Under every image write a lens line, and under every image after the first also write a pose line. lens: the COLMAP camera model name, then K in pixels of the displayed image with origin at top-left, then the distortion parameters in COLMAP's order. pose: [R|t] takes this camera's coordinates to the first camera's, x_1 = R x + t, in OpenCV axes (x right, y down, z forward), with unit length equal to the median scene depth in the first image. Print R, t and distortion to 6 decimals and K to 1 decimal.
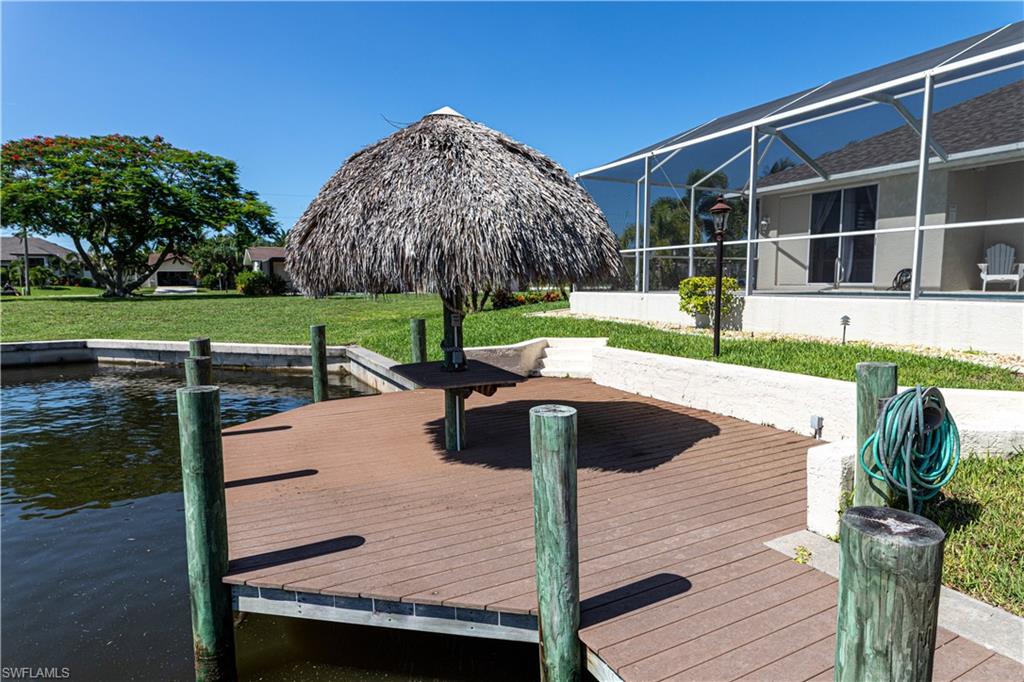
lens RADIAL K [[580.9, 0, 513.0], [0, 580.9, 343.4], [0, 0, 1]] dist [-0.002407, -0.000519]
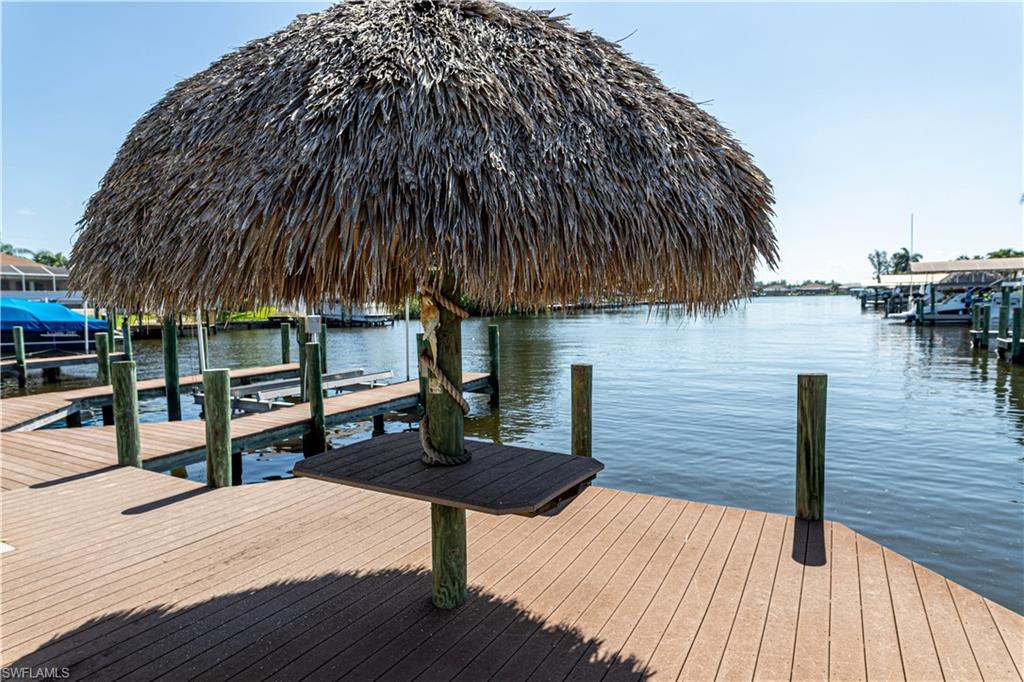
lens RADIAL K [[580.9, 0, 511.4], [0, 580.9, 338.1], [0, 0, 1]] dist [-0.002407, -0.000519]
pose [[-0.835463, 0.063449, -0.545871, 0.164375], [-0.031937, 0.986028, 0.163491, -0.187337], [0.548617, 0.154024, -0.821764, 1.719632]]
